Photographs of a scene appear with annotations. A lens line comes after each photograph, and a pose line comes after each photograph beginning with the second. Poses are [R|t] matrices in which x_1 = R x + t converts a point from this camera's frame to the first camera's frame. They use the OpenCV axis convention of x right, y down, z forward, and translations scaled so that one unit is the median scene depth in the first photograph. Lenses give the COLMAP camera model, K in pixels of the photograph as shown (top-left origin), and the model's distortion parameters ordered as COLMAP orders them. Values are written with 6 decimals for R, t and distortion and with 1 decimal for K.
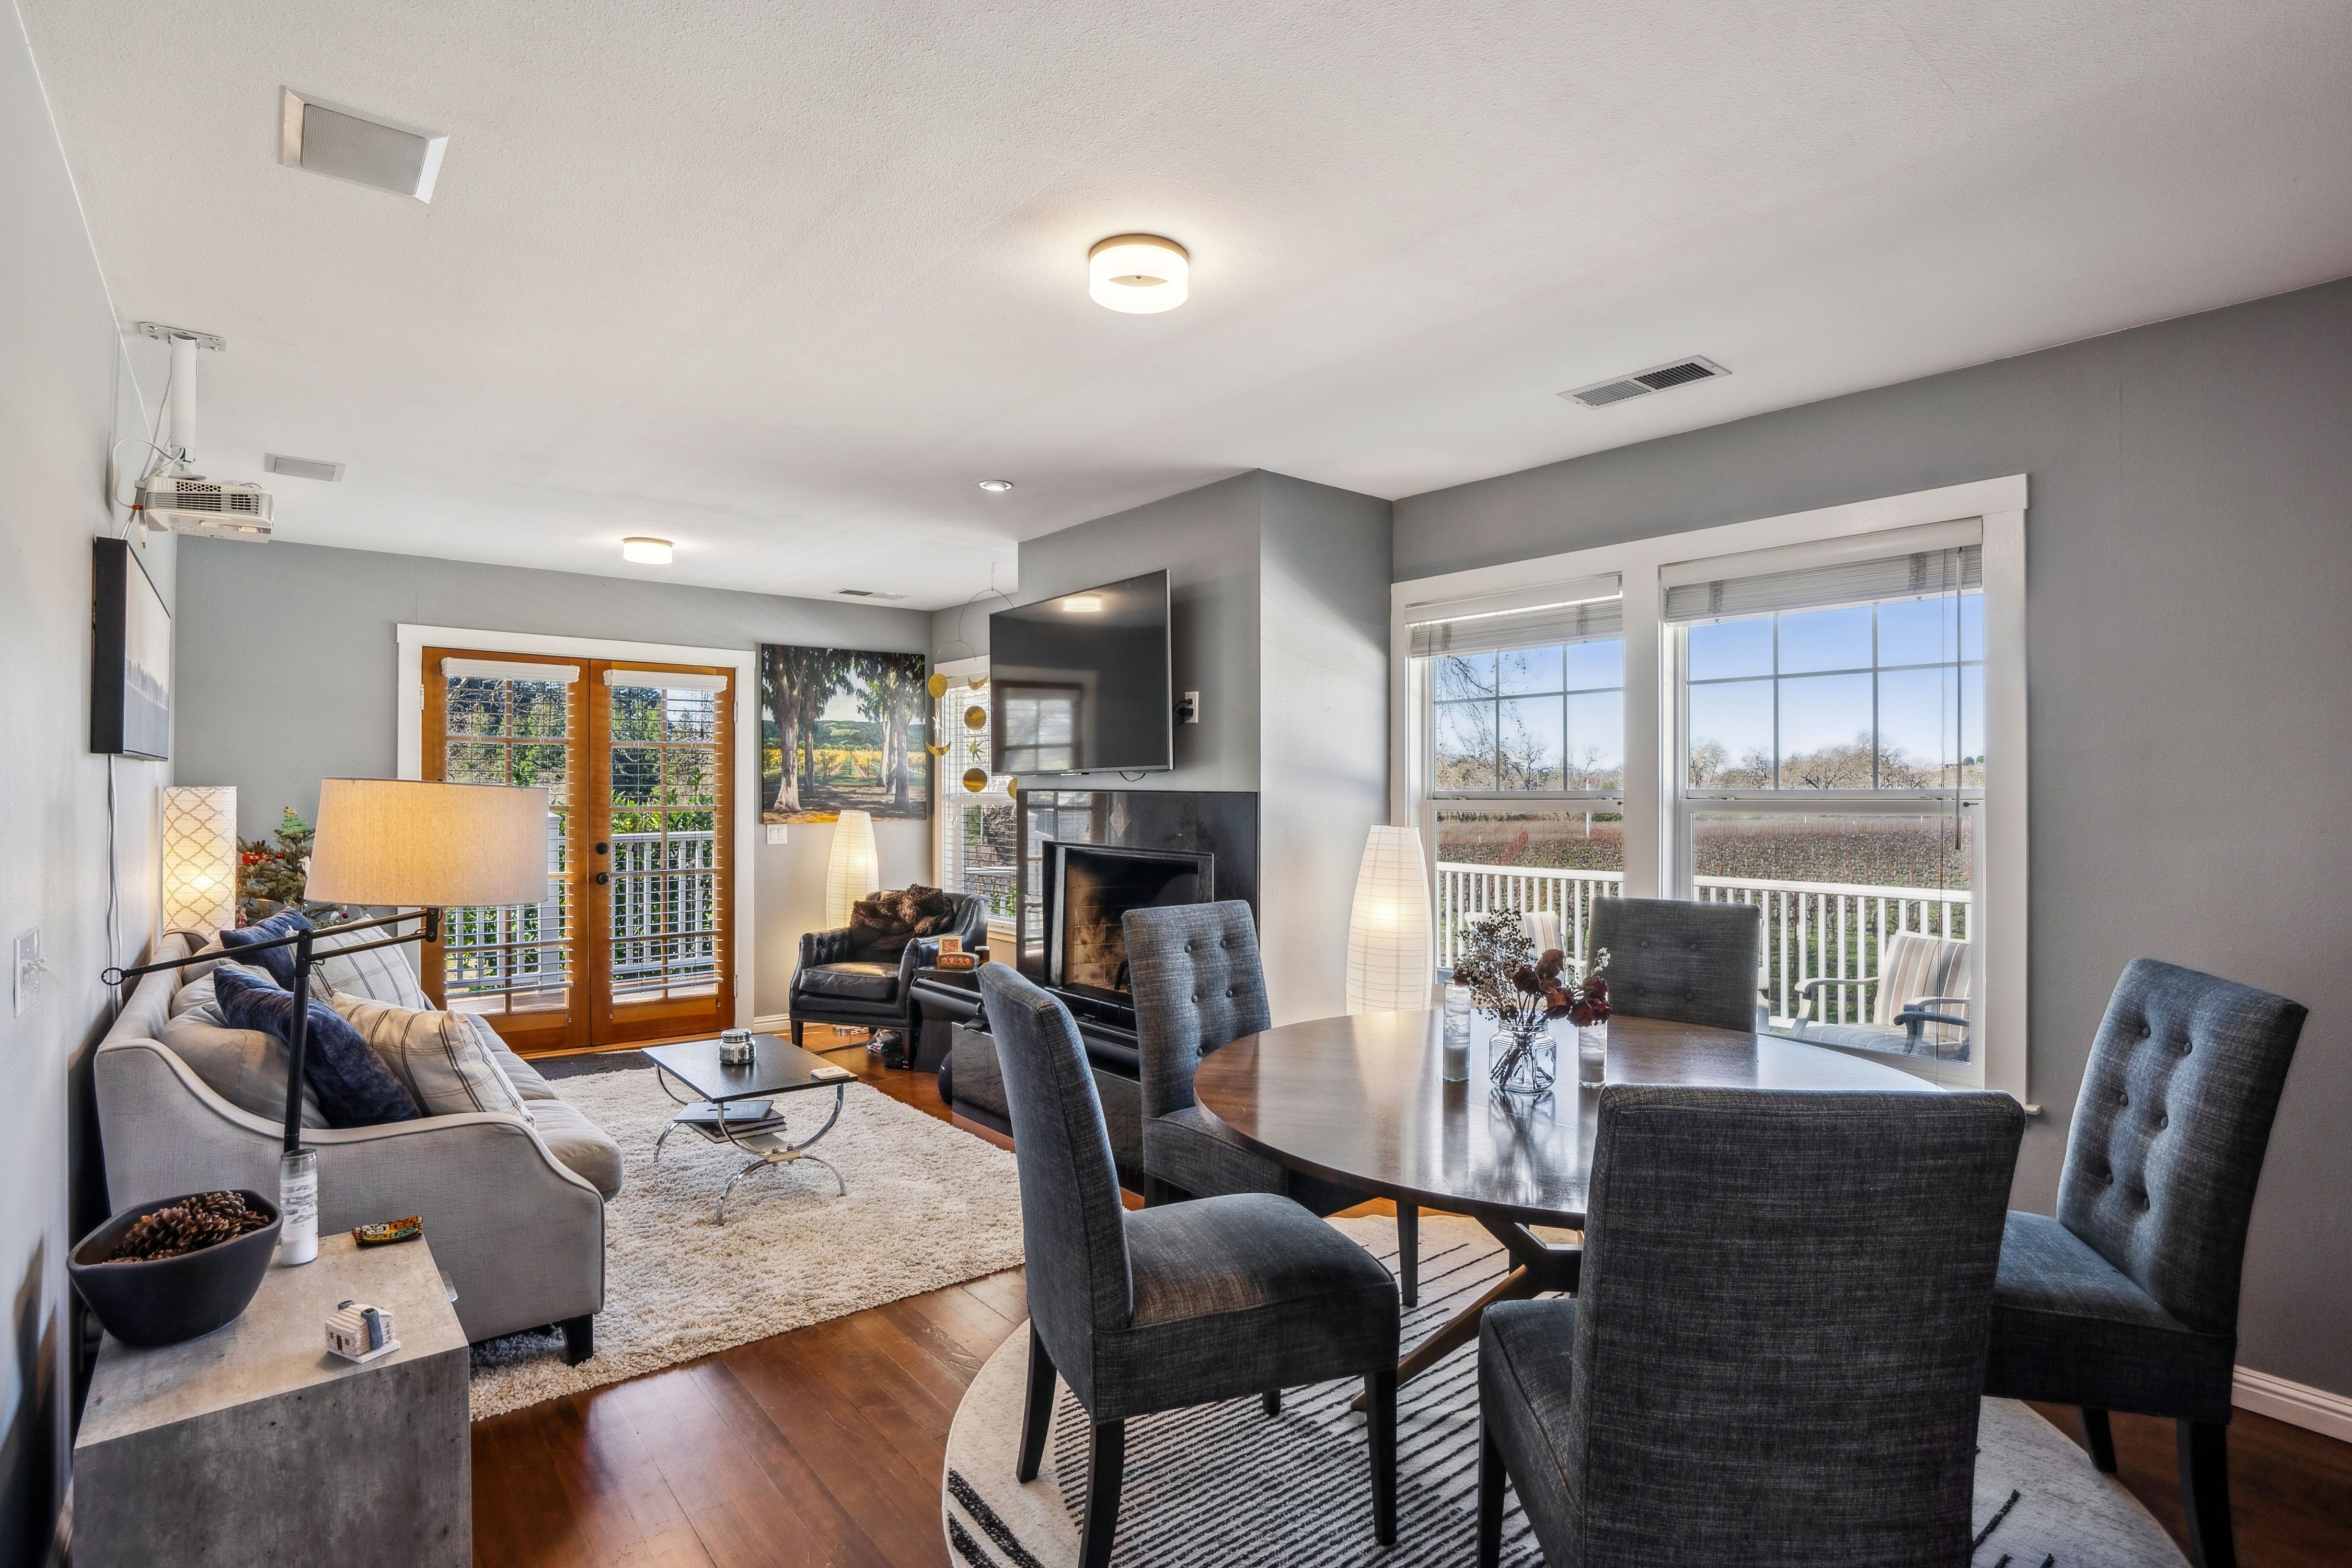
lens RADIAL K [[1152.1, 0, 1130.7], [0, 1152.1, 789.5], [0, 0, 1]] dist [-0.027505, 0.007552]
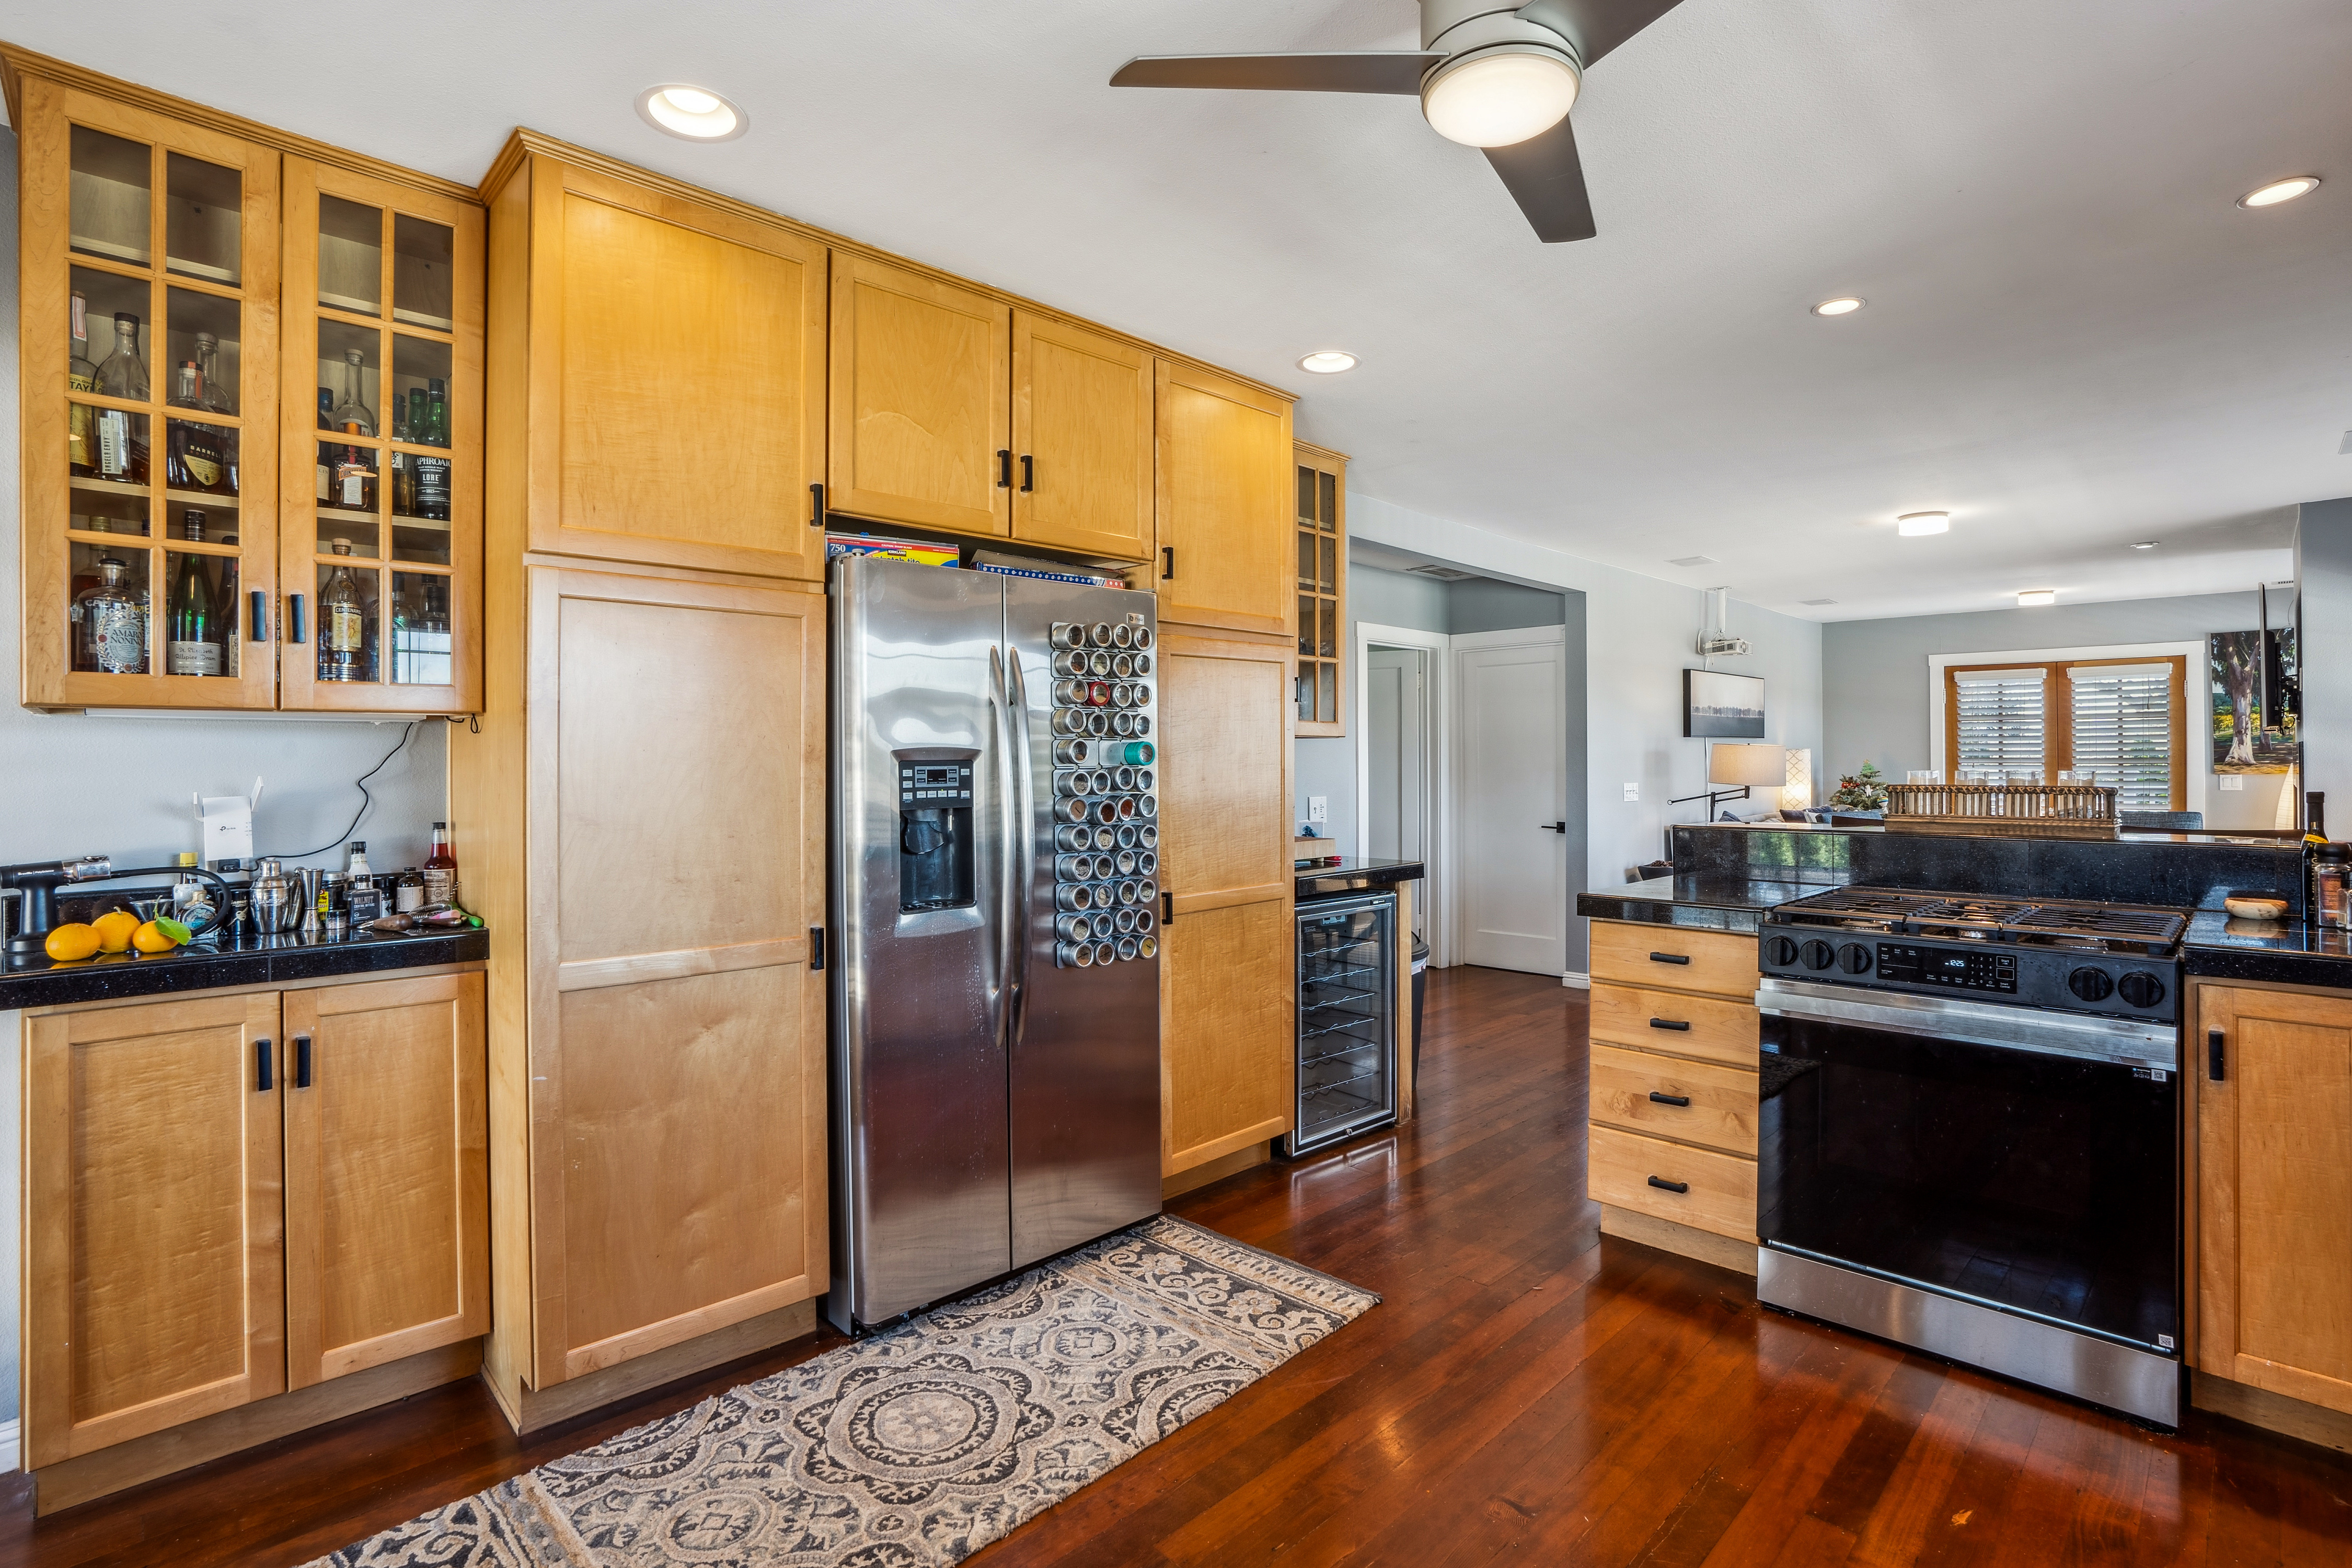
lens RADIAL K [[1126.0, 0, 1145.1], [0, 1126.0, 742.4], [0, 0, 1]] dist [-0.032088, 0.004814]
pose [[0.094519, -0.020142, -0.995319, 0.817537], [0.003049, 0.999796, -0.019943, 0.015974], [0.995518, -0.001150, 0.094561, -0.314217]]
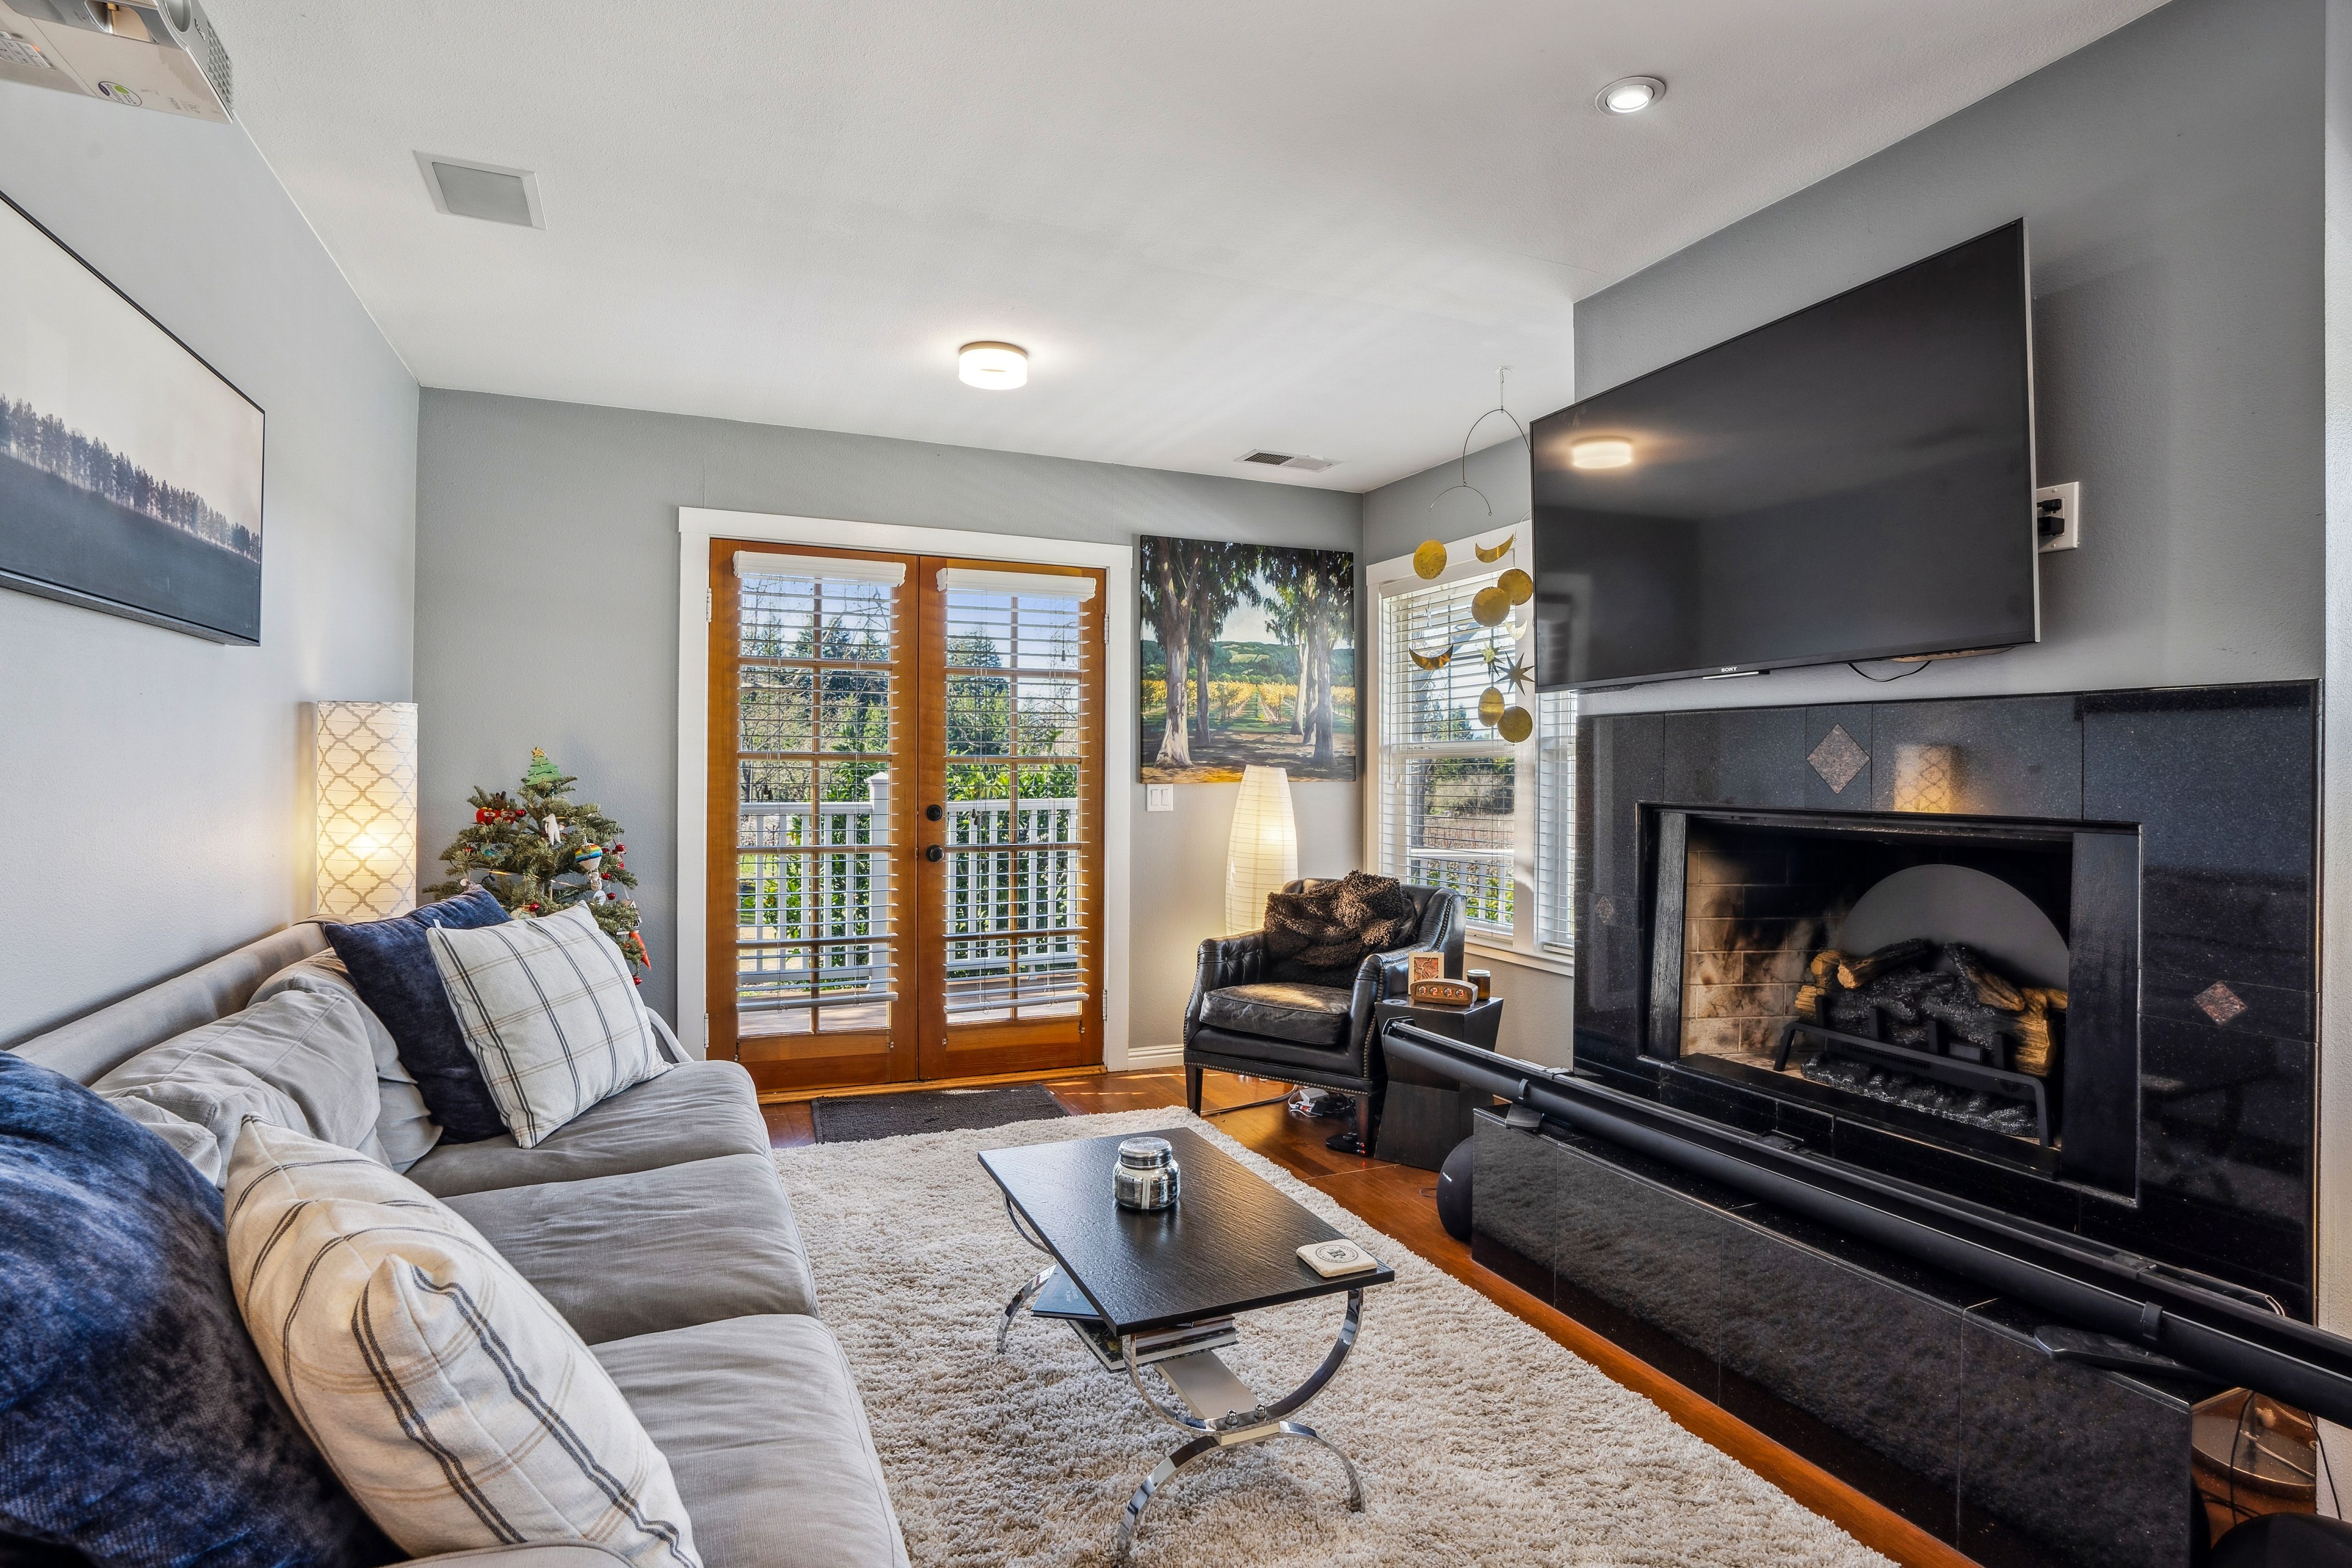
lens RADIAL K [[1152.1, 0, 1156.9], [0, 1152.1, 767.1], [0, 0, 1]] dist [-0.027505, 0.007552]
pose [[0.966654, 0.001813, -0.256078, -0.130035], [-0.003330, 0.999979, -0.005491, 0.024961], [0.256063, 0.006161, 0.966641, 0.312260]]
